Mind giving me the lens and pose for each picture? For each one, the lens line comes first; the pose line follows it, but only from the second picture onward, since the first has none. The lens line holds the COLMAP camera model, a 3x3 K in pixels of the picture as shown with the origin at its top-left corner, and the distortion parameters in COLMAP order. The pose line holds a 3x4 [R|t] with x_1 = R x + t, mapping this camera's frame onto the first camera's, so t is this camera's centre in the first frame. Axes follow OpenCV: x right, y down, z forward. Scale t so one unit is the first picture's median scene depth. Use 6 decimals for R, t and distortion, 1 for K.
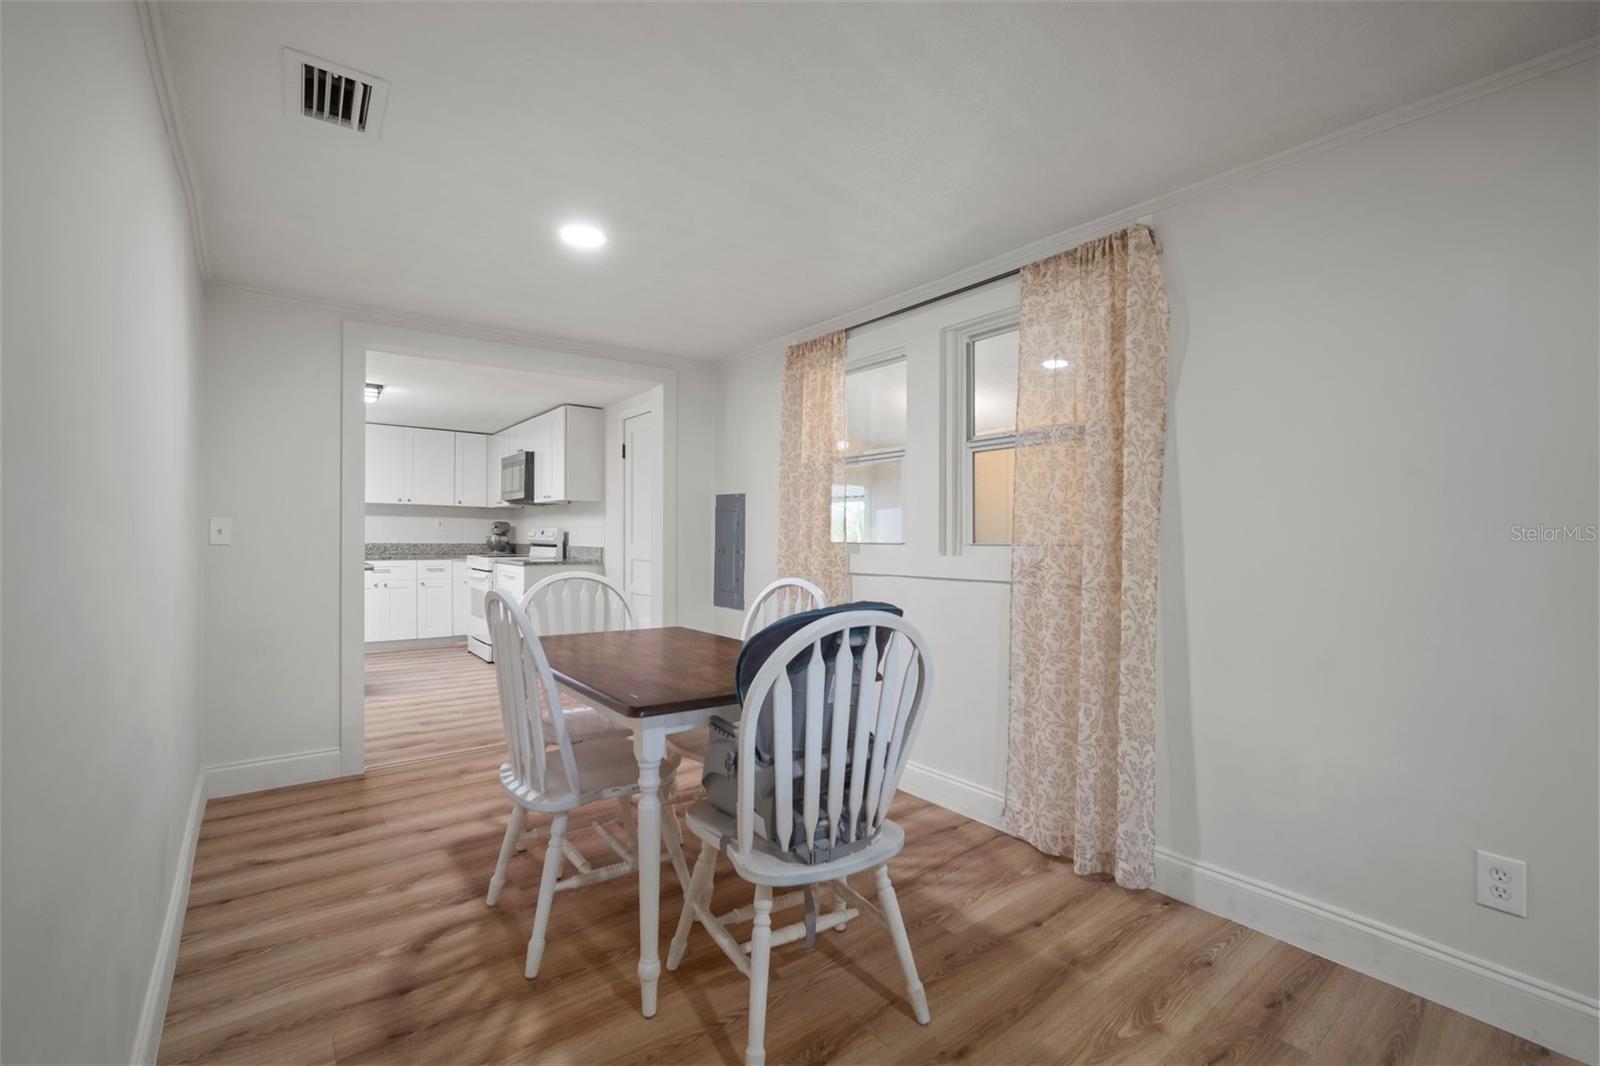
lens RADIAL K [[706.2, 0, 812.6], [0, 706.2, 537.1], [0, 0, 1]] dist [-0.009741, 0.002749]
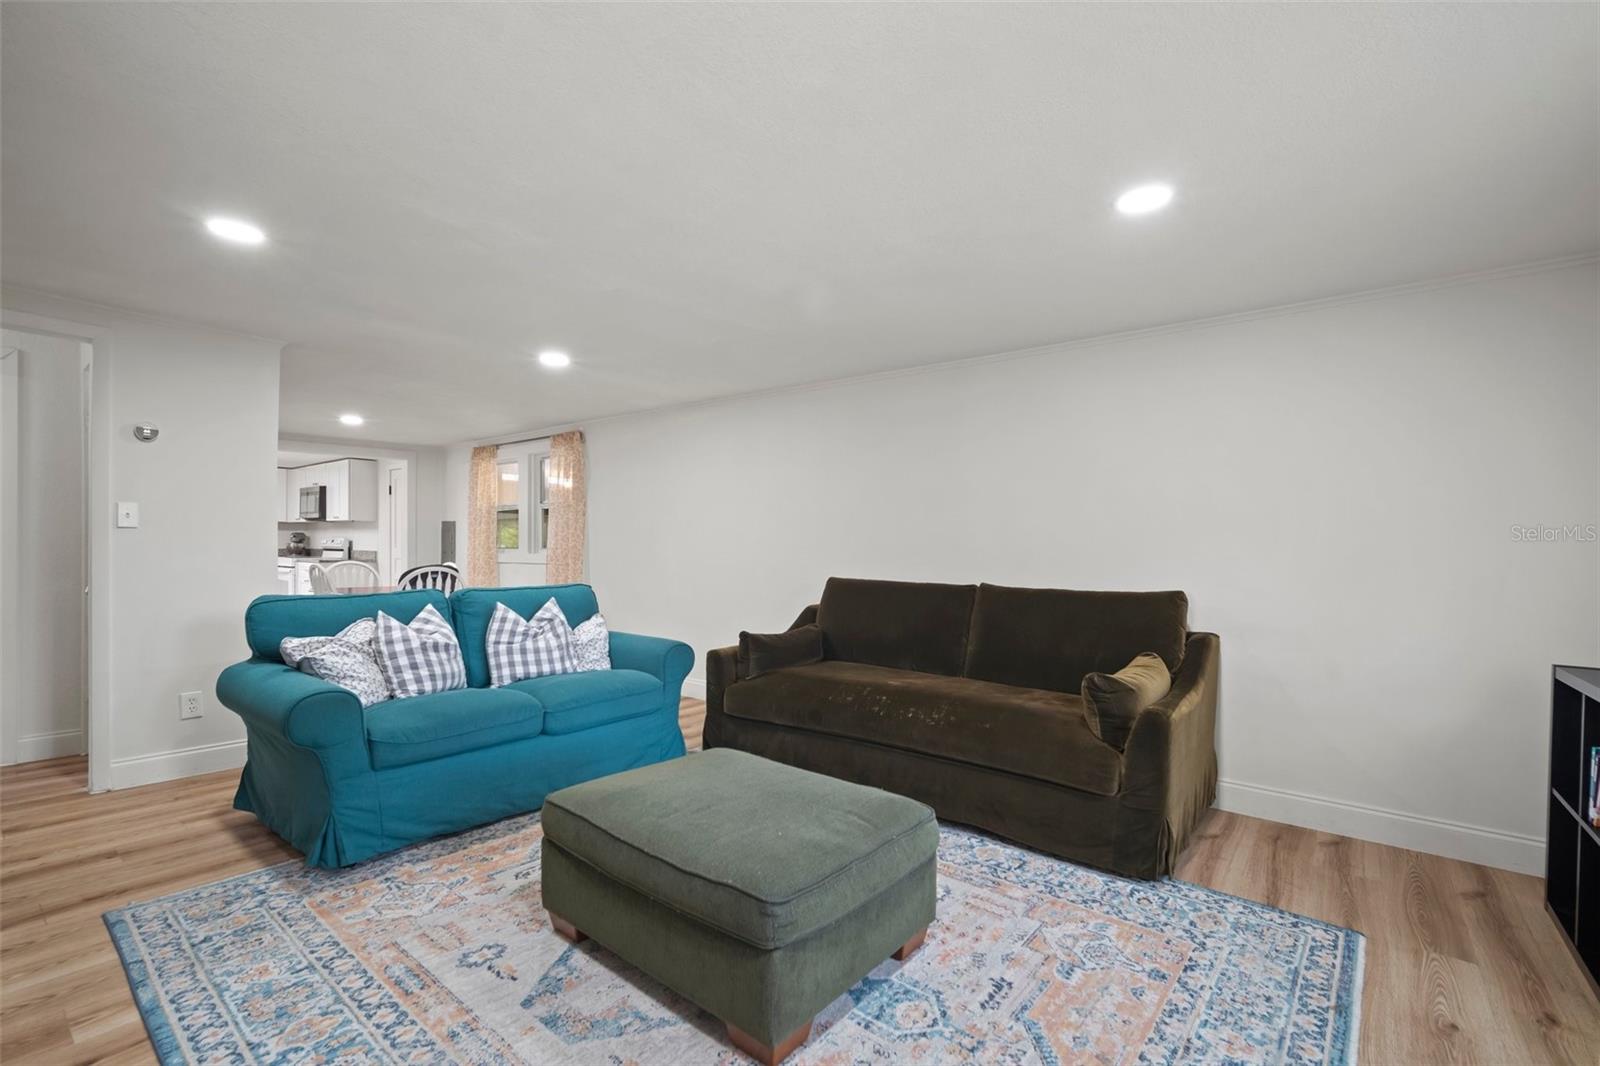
lens RADIAL K [[706.2, 0, 808.6], [0, 706.2, 552.1], [0, 0, 1]] dist [-0.009741, 0.002749]
pose [[0.973585, -0.001015, 0.228322, 0.258338], [-0.001960, 0.999916, 0.012802, -0.004135], [-0.228316, -0.012911, 0.973502, -0.680208]]
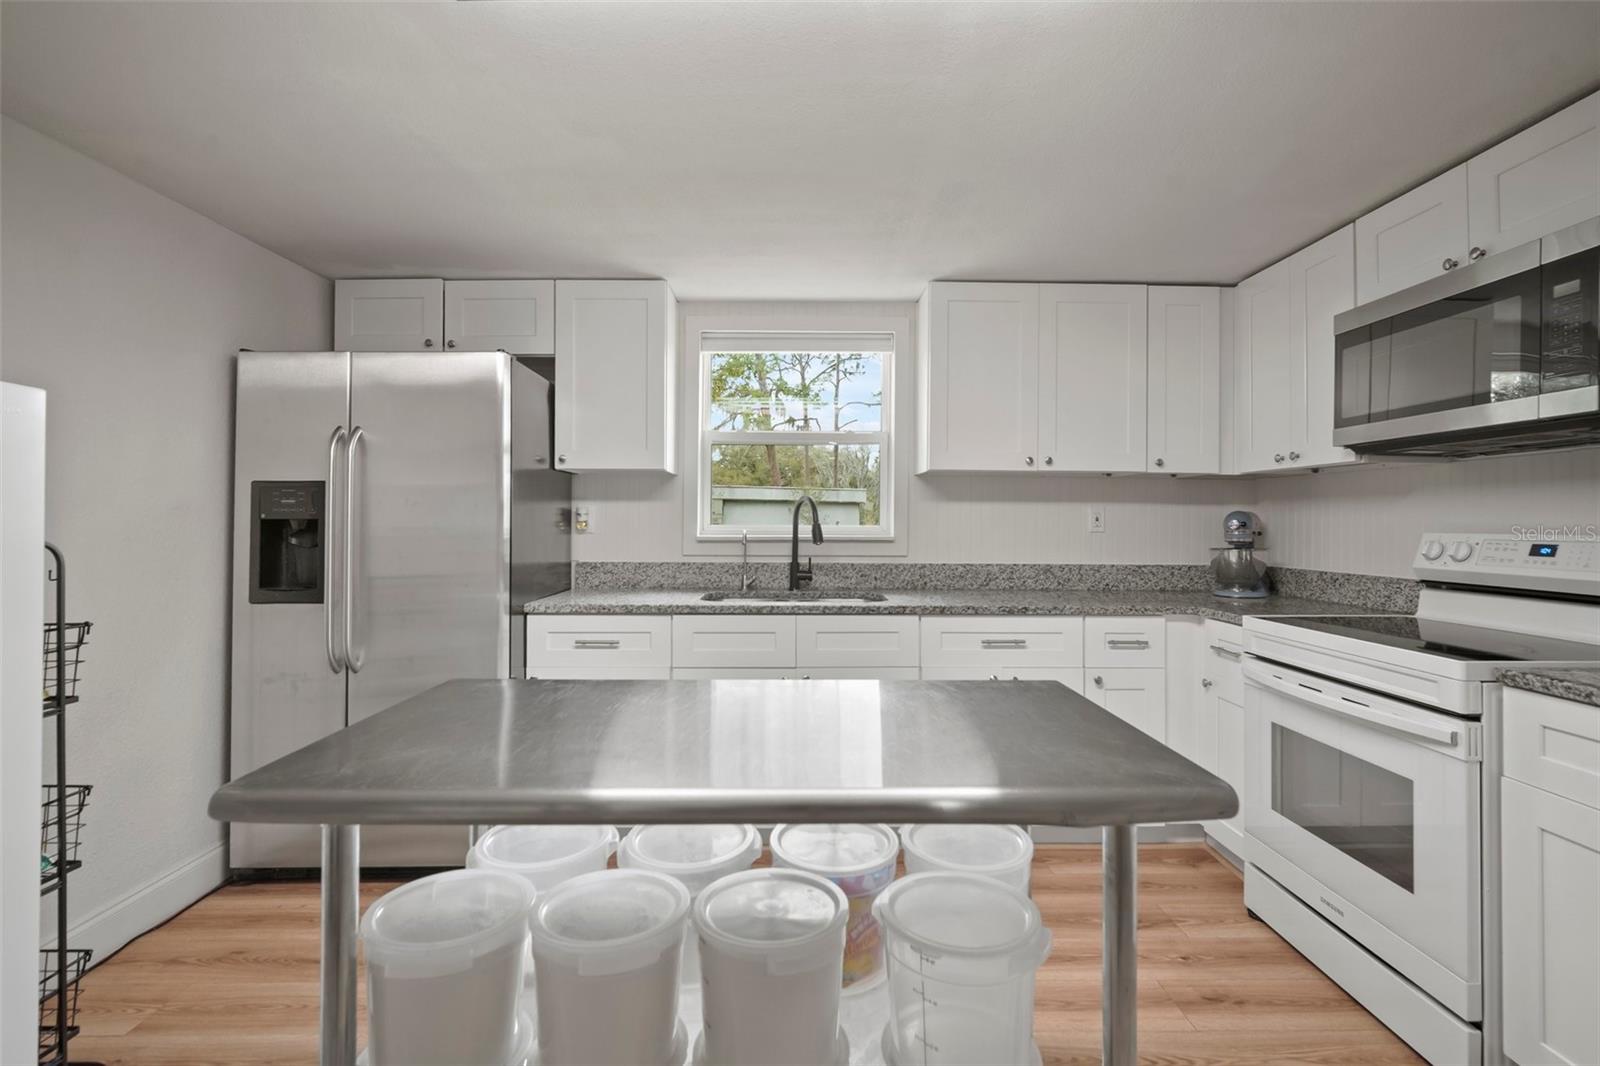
lens RADIAL K [[706.2, 0, 793.8], [0, 706.2, 526.7], [0, 0, 1]] dist [-0.009741, 0.002749]
pose [[0.789958, -0.002163, -0.613157, -0.483283], [0.001741, 0.999998, -0.001285, -0.016343], [0.613159, -0.000052, 0.789960, 0.644403]]
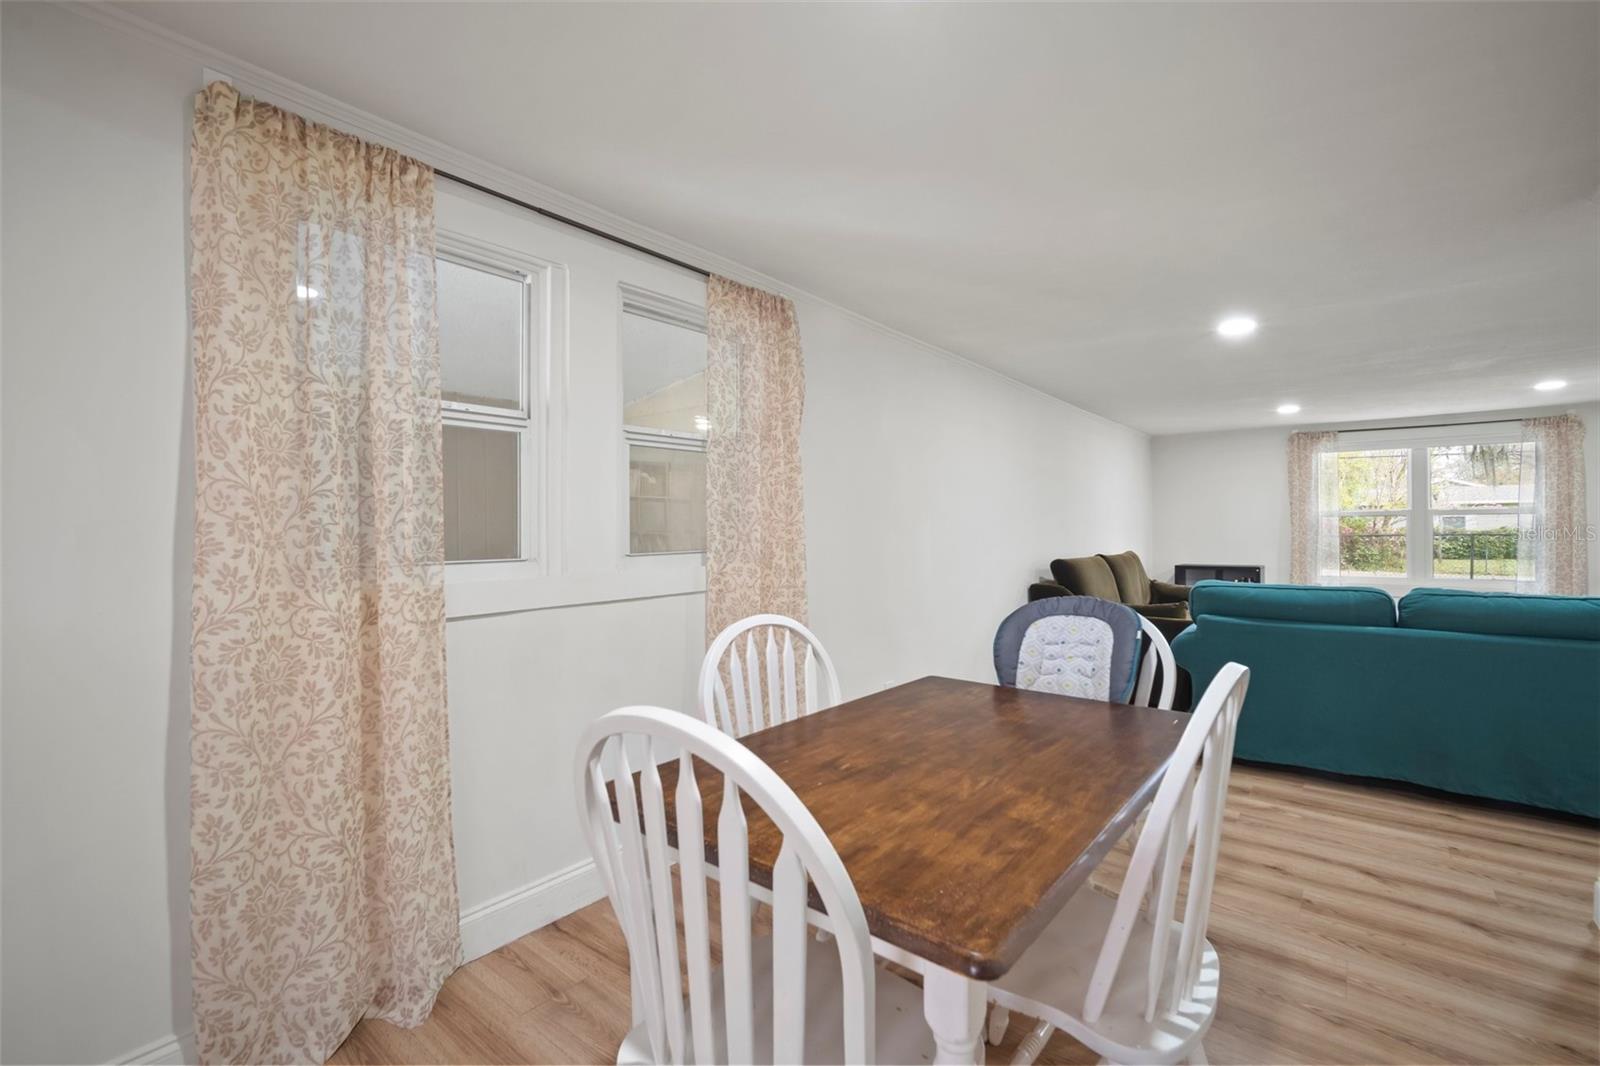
lens RADIAL K [[706.2, 0, 794.8], [0, 706.2, 535.4], [0, 0, 1]] dist [-0.009741, 0.002749]
pose [[-0.213720, -0.011943, 0.976822, -0.297331], [0.003337, 0.999911, 0.012955, -0.010951], [-0.976889, 0.006028, -0.213661, 0.464485]]
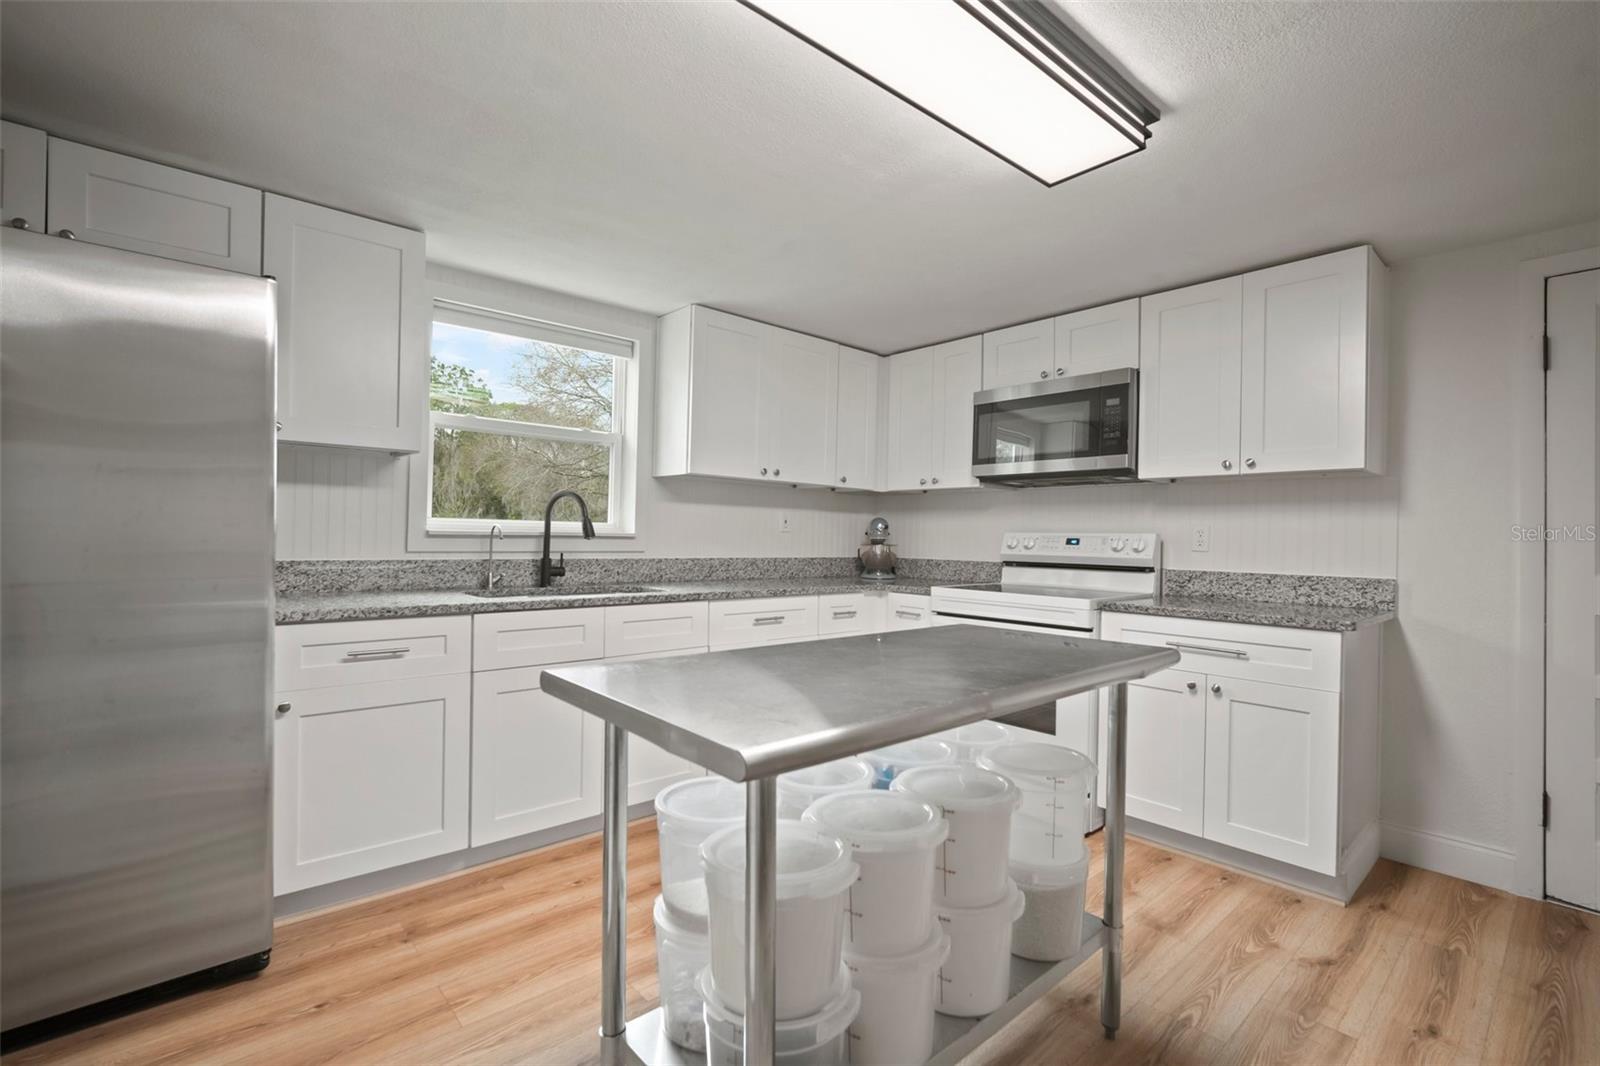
lens RADIAL K [[706.2, 0, 790.4], [0, 706.2, 542.5], [0, 0, 1]] dist [-0.009741, 0.002749]
pose [[0.999140, 0.010498, 0.040117, -0.641010], [-0.010835, 0.999908, 0.008192, -0.008302], [-0.040027, -0.008619, 0.999161, 0.547108]]
